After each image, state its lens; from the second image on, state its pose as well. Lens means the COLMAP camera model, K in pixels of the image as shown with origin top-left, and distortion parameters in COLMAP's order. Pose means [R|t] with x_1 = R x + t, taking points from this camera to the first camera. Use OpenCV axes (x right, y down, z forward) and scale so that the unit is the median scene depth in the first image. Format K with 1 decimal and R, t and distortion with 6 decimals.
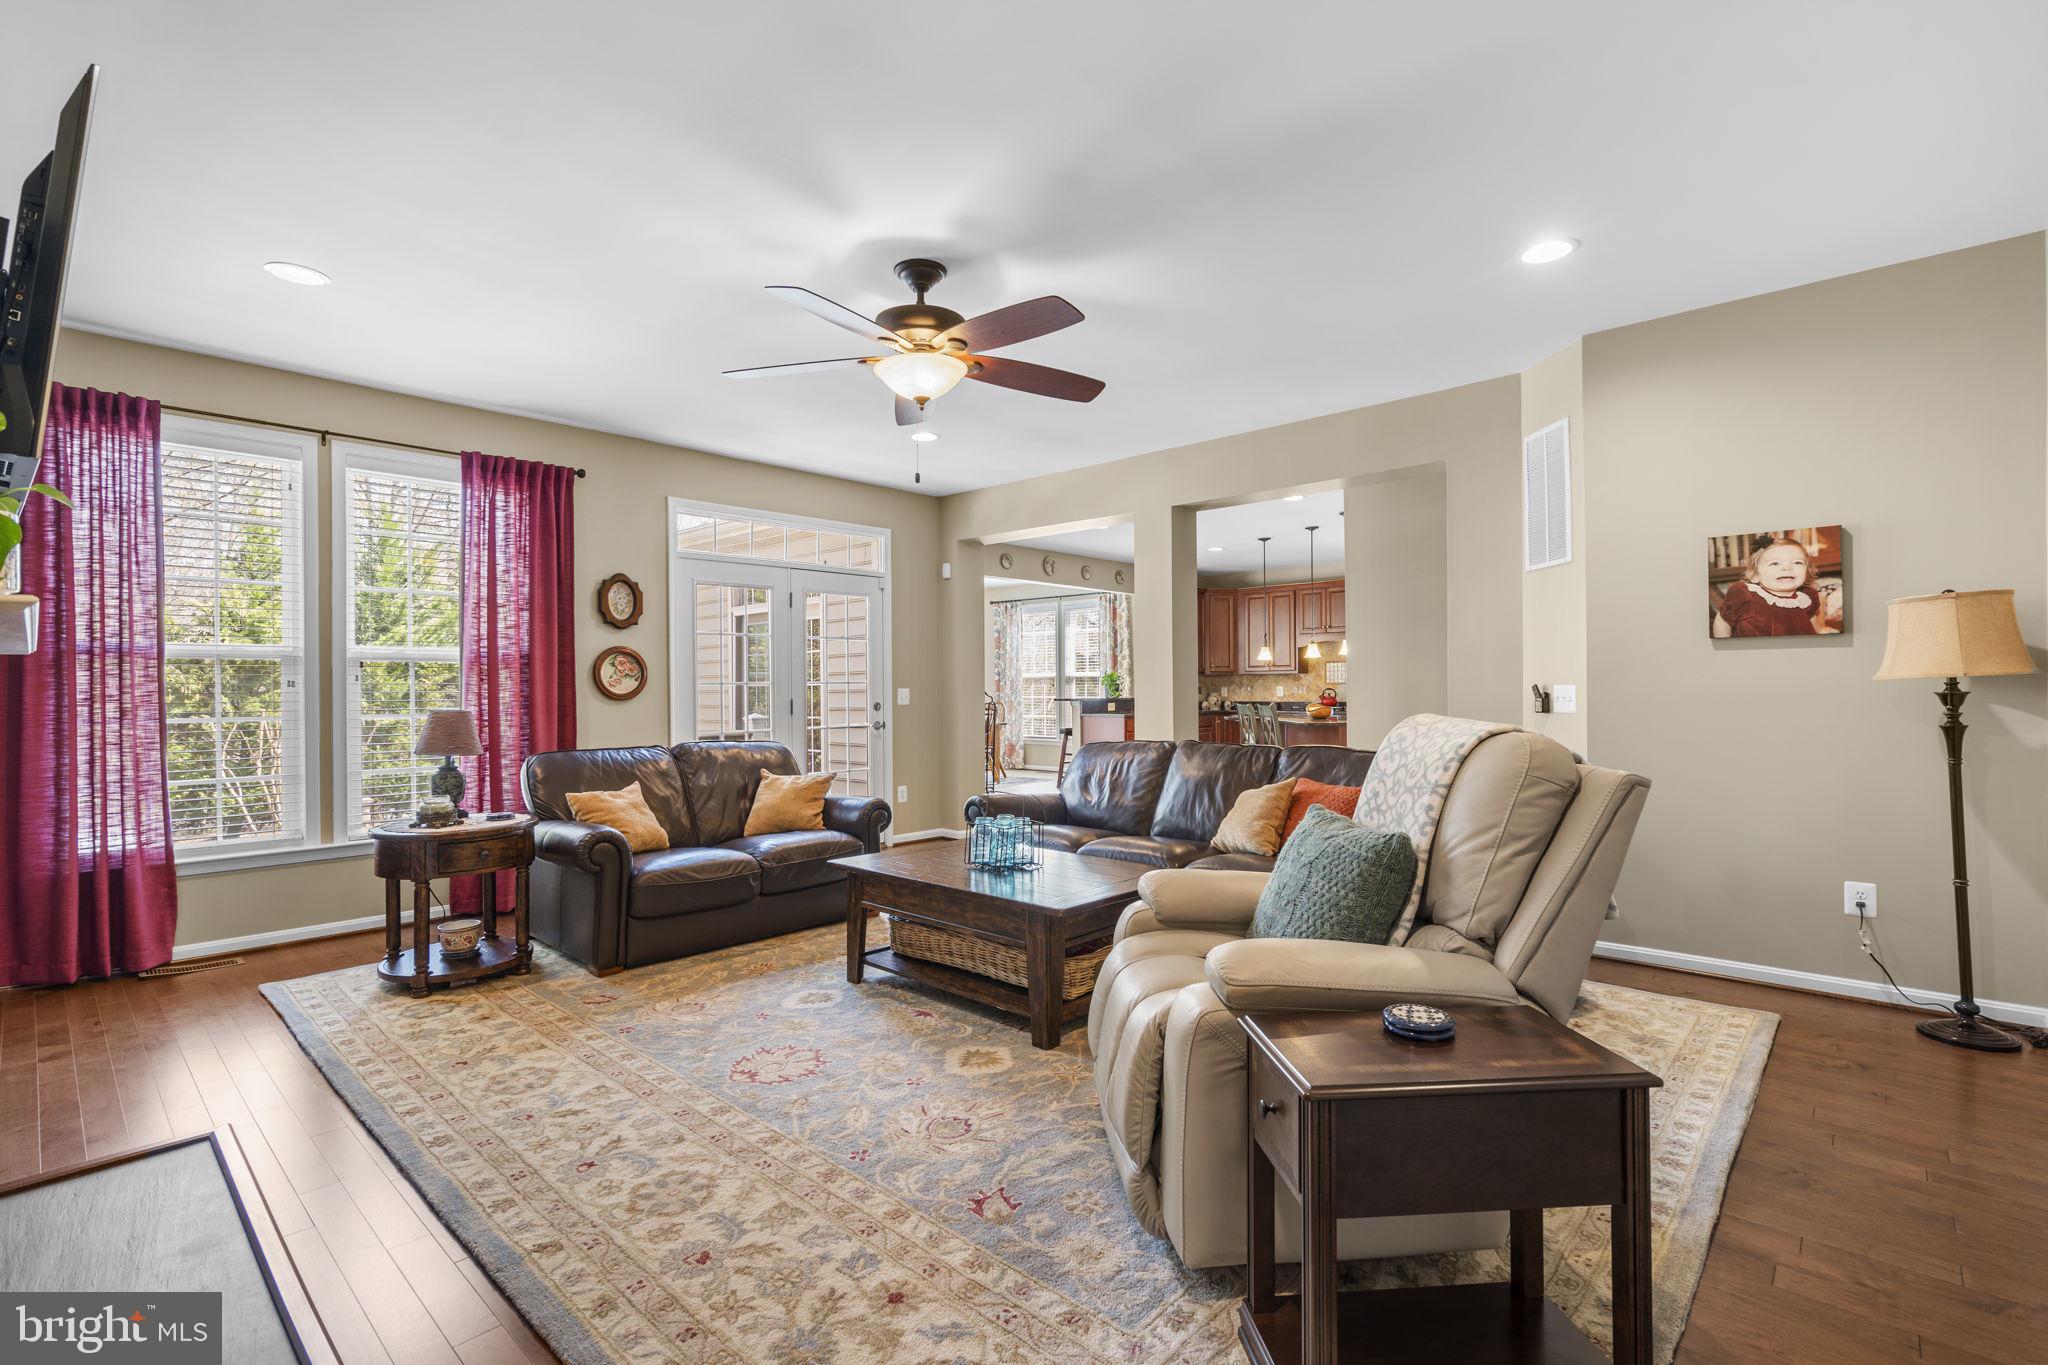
lens RADIAL K [[932.3, 0, 1023.9], [0, 932.3, 679.8], [0, 0, 1]] dist [-0.007683, 0.002971]
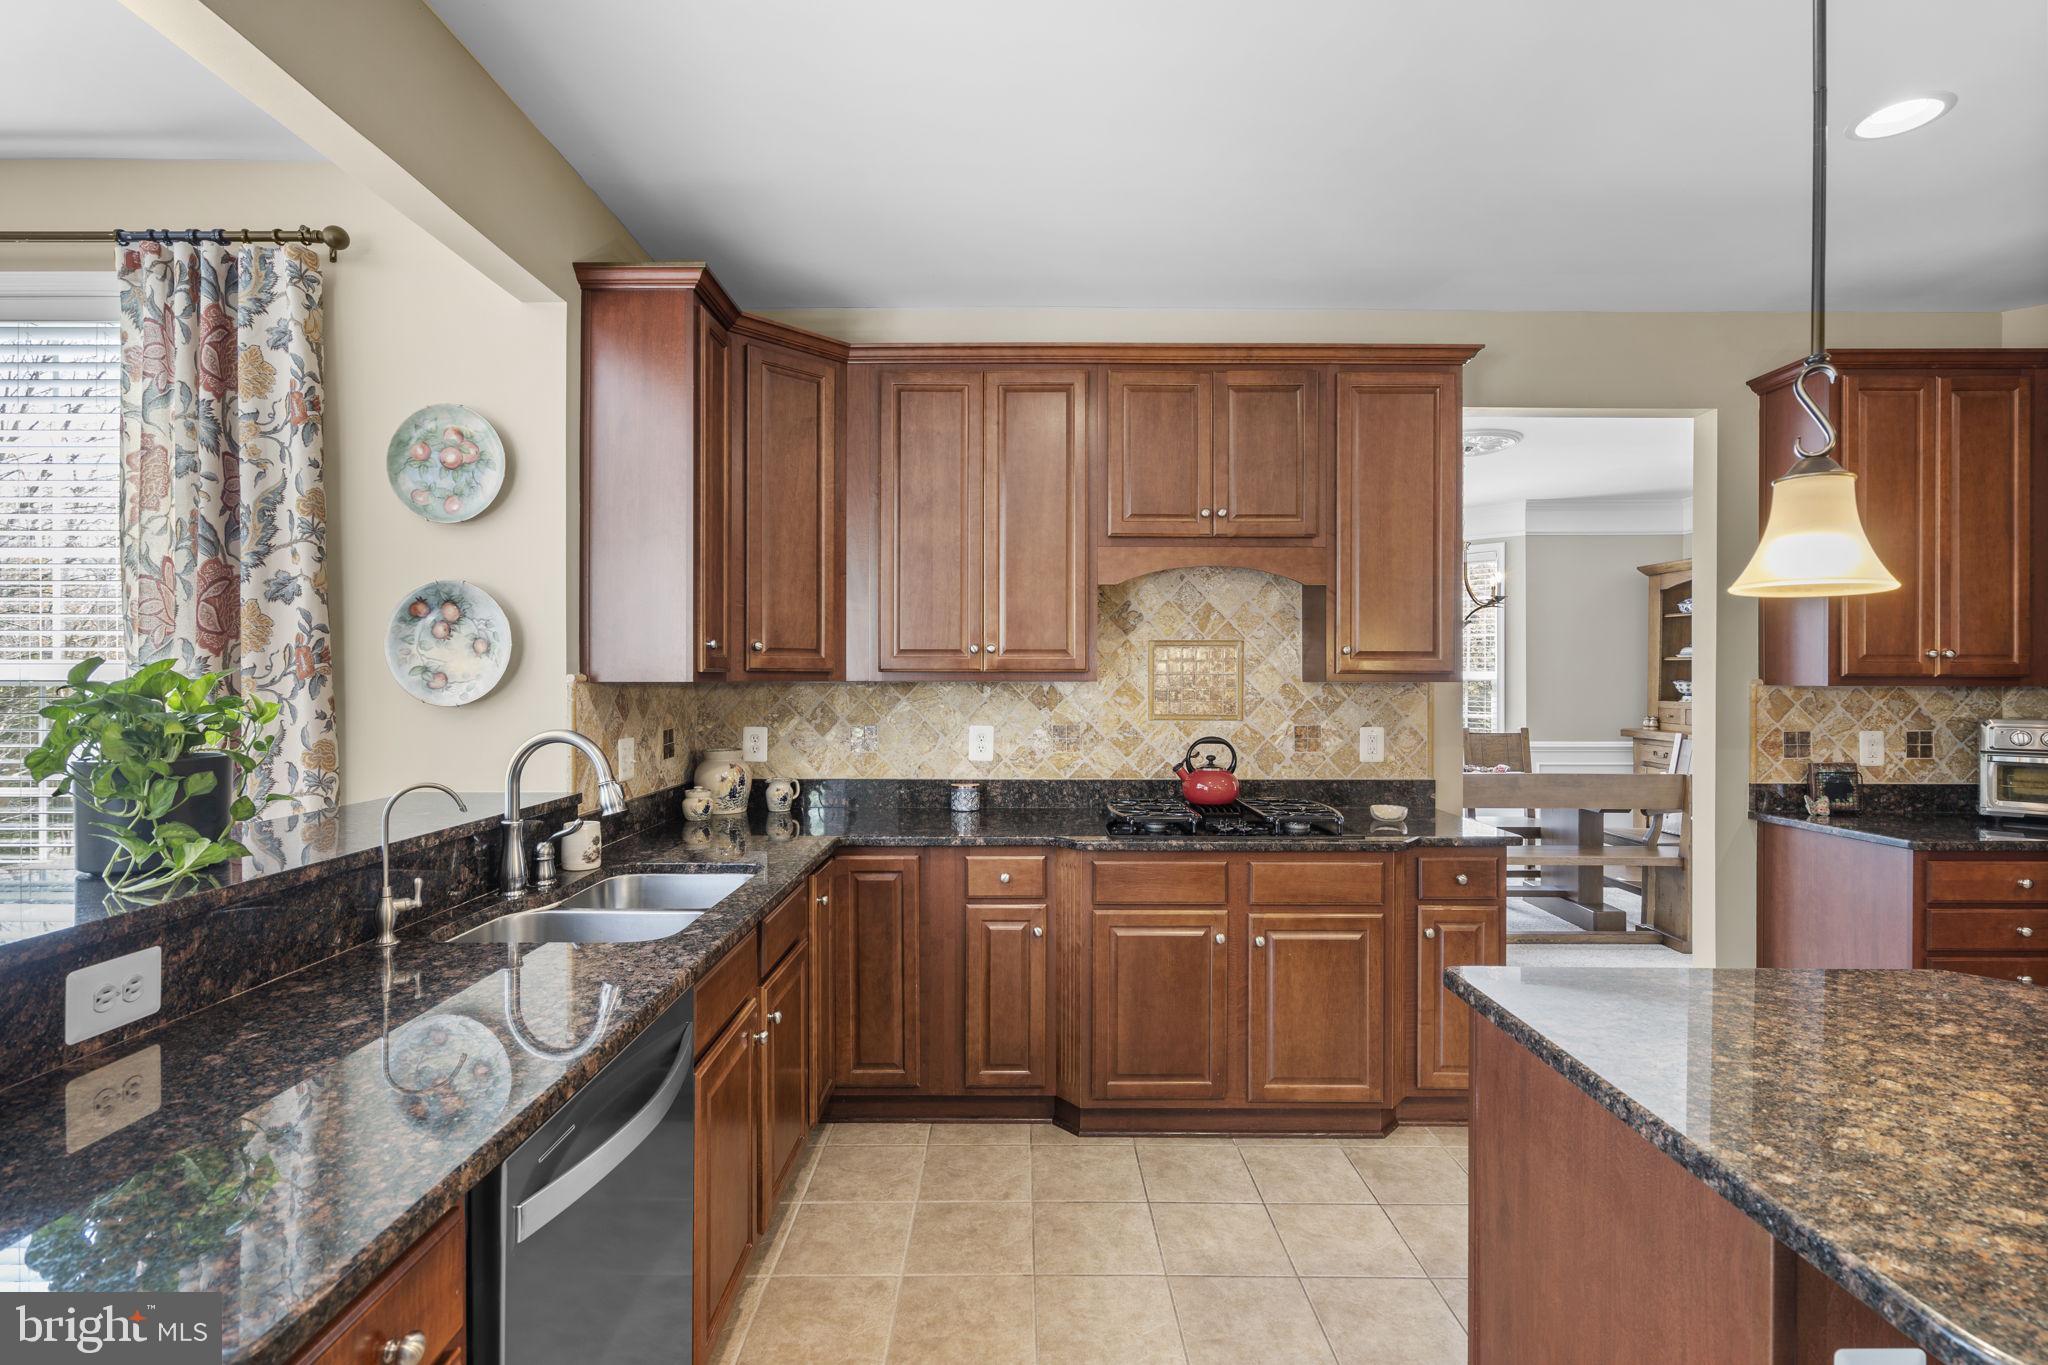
lens RADIAL K [[932.3, 0, 1020.4], [0, 932.3, 679.5], [0, 0, 1]] dist [-0.007683, 0.002971]
pose [[0.736708, 0.005501, 0.676189, 0.090194], [-0.005792, 0.999982, -0.001824, -0.005867], [-0.676187, -0.002573, 0.736726, 0.759348]]
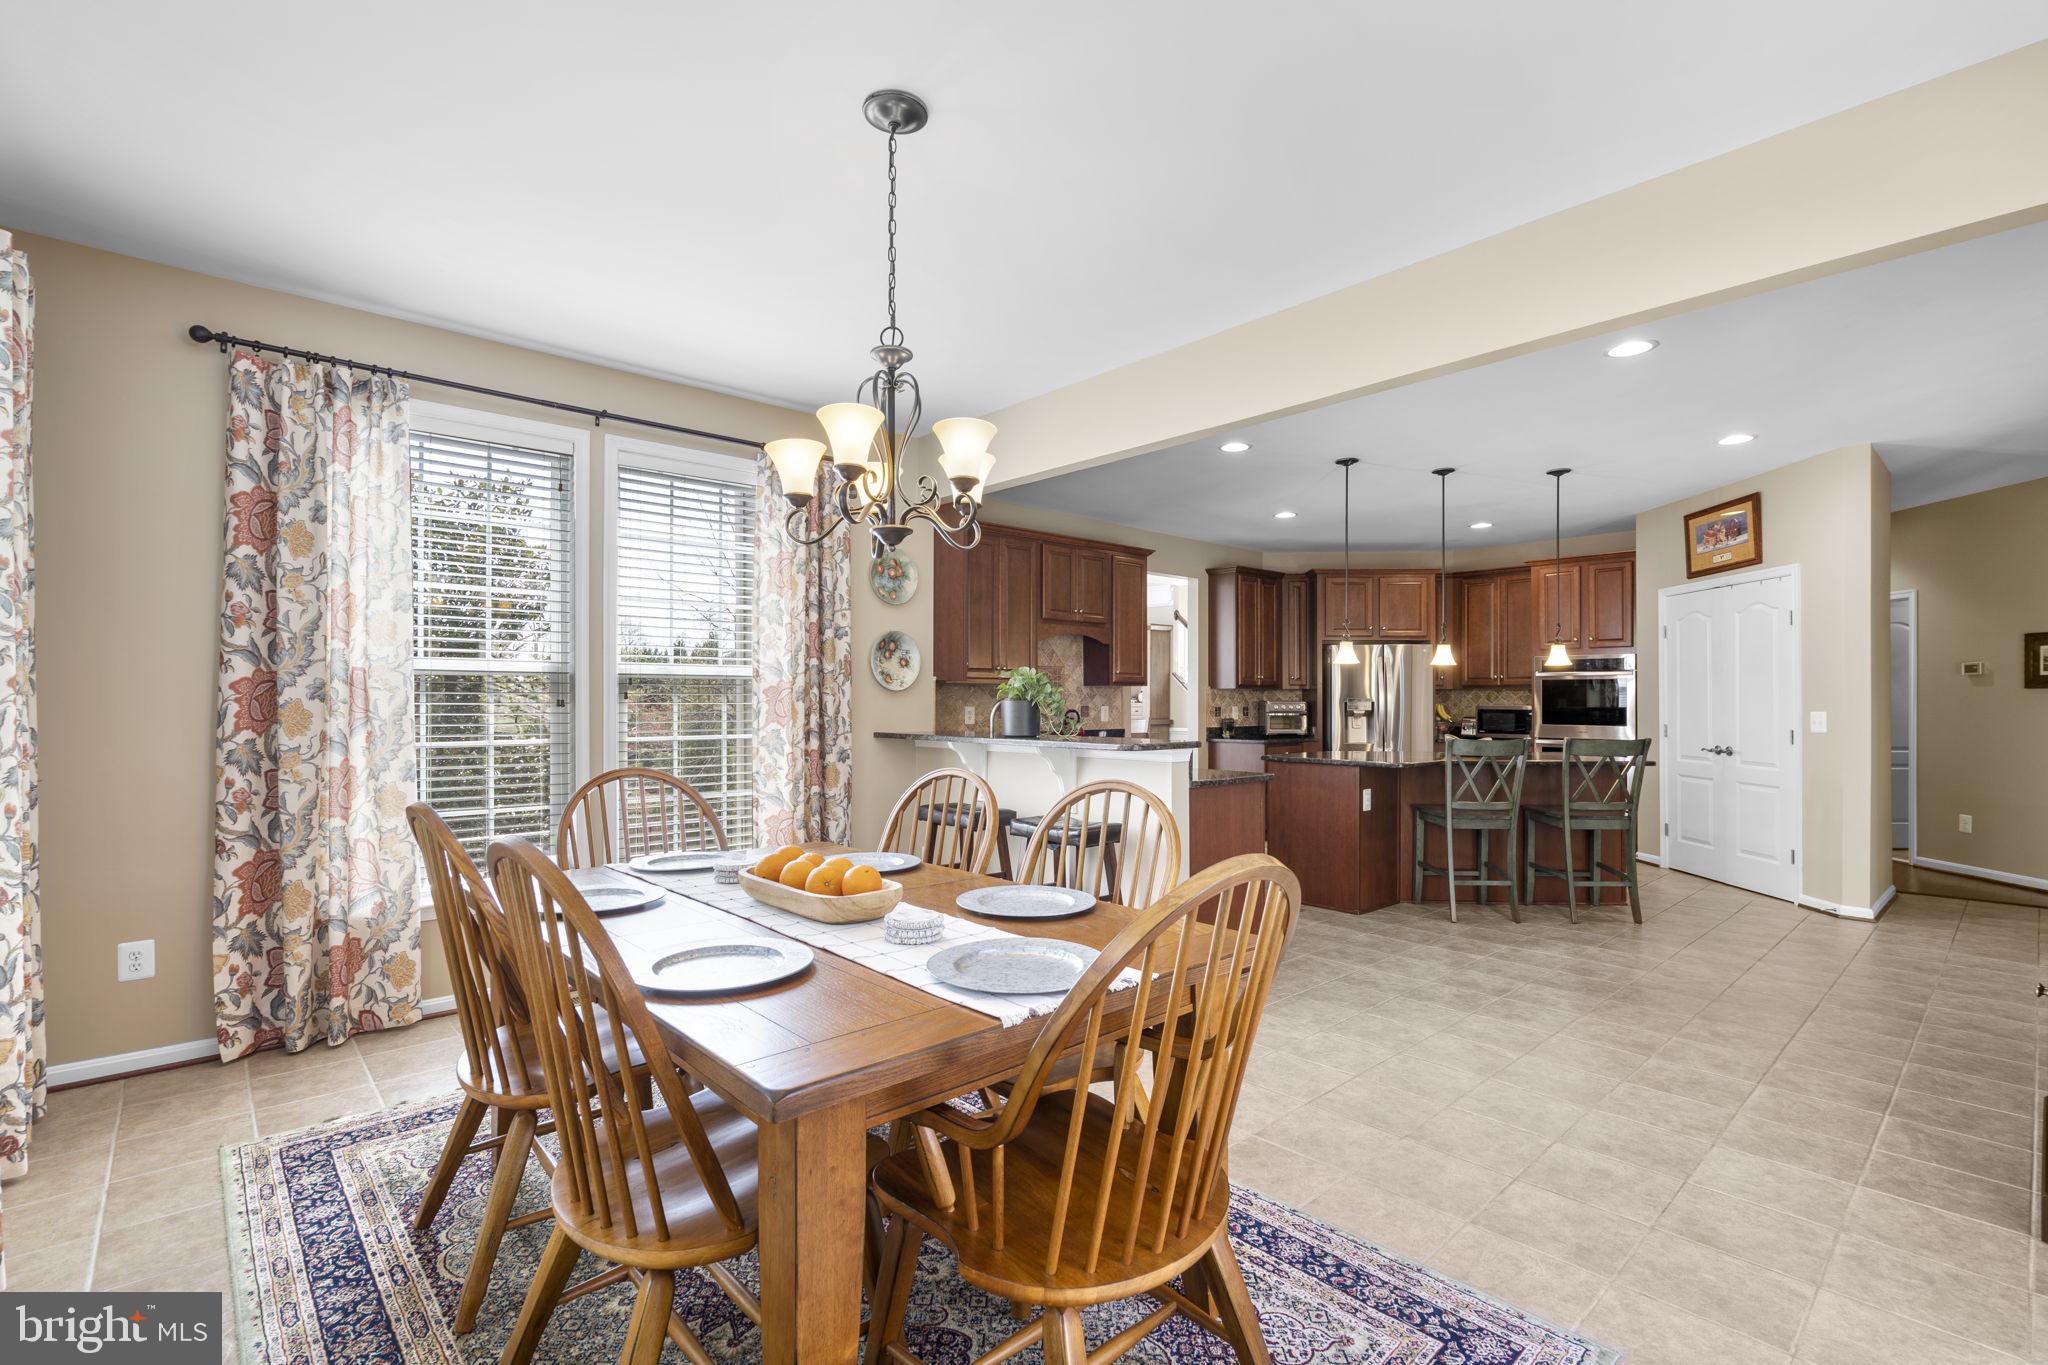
lens RADIAL K [[932.3, 0, 1023.0], [0, 932.3, 692.1], [0, 0, 1]] dist [-0.007683, 0.002971]
pose [[0.091768, 0.013988, 0.995682, -0.270448], [-0.000796, 0.999902, -0.013974, 0.006400], [-0.995780, 0.000490, 0.091770, 0.887774]]
